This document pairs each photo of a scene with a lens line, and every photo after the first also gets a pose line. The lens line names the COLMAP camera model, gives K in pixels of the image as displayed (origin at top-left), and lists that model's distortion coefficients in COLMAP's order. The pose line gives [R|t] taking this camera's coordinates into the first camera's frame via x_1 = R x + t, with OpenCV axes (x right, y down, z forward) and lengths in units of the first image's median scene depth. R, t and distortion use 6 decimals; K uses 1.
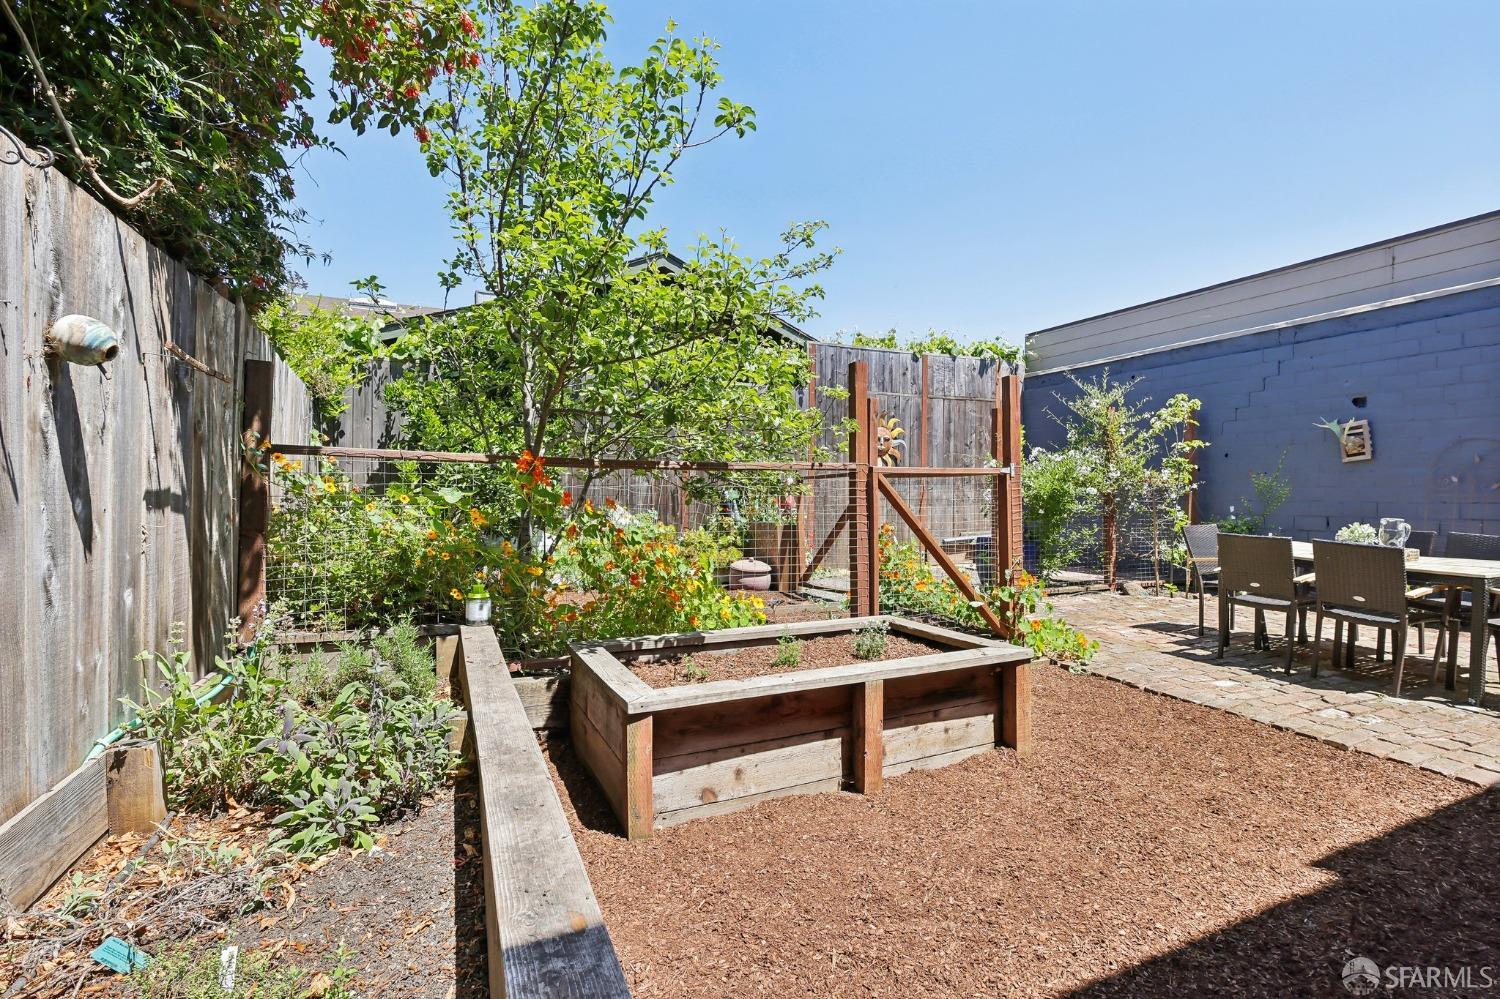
lens RADIAL K [[718.1, 0, 750.0], [0, 718.1, 499.5], [0, 0, 1]] dist [-0.002687, -0.000067]
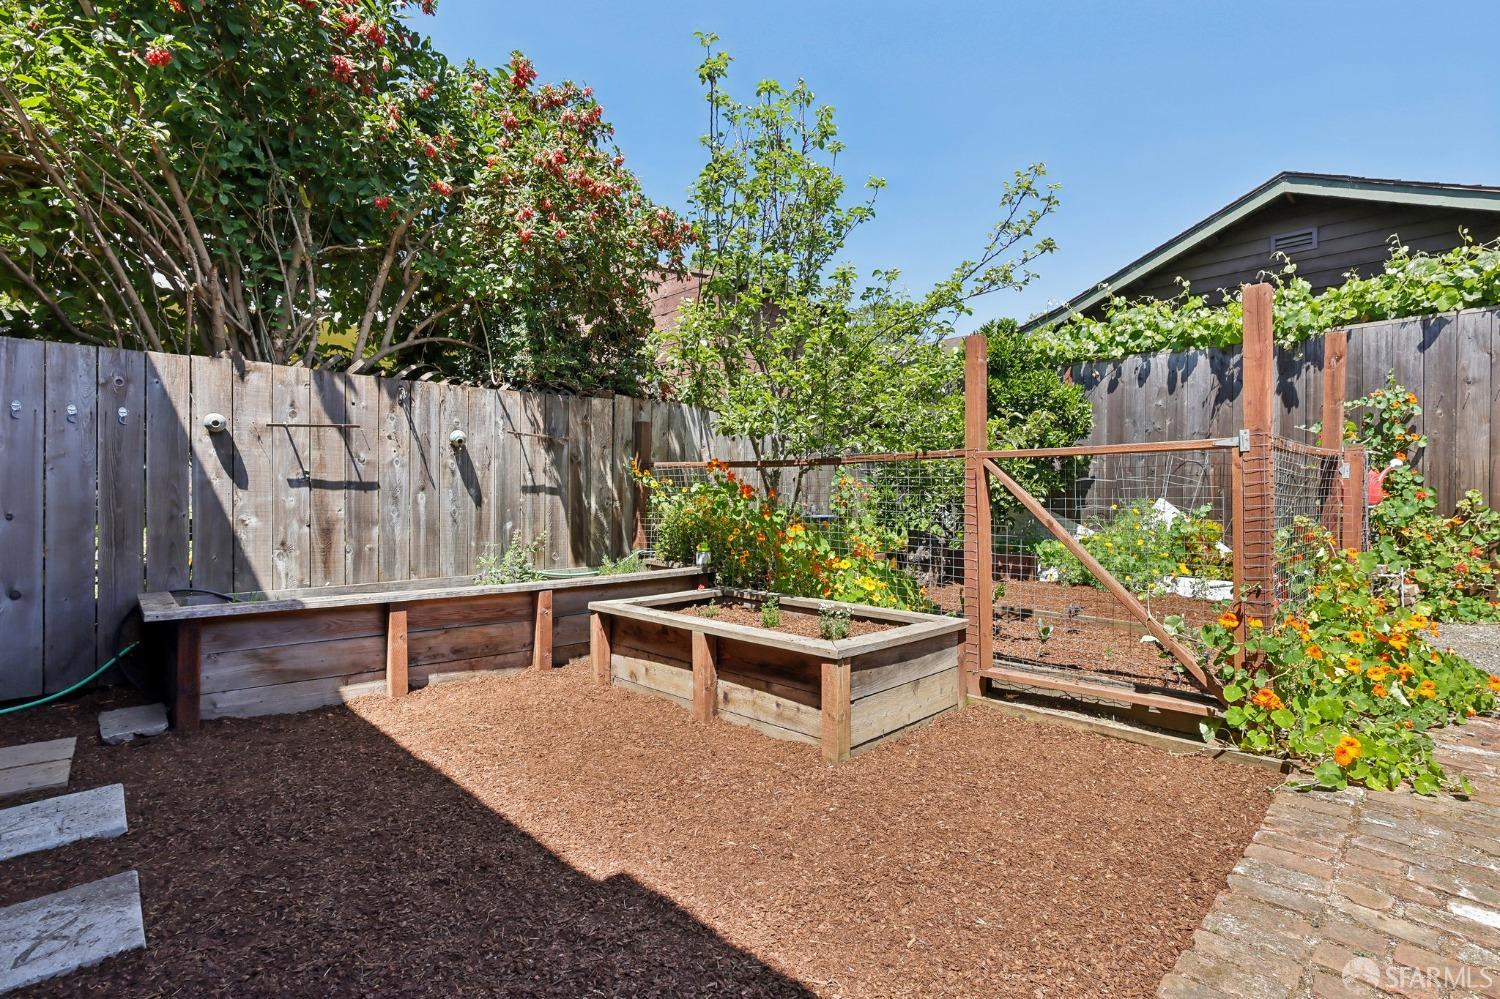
lens RADIAL K [[718.1, 0, 750.0], [0, 718.1, 499.5], [0, 0, 1]] dist [-0.002687, -0.000067]
pose [[0.311232, 0.007910, -0.950301, 1.494665], [-0.003940, 0.999968, 0.007032, 0.012885], [0.950326, 0.001556, 0.311253, 0.748075]]
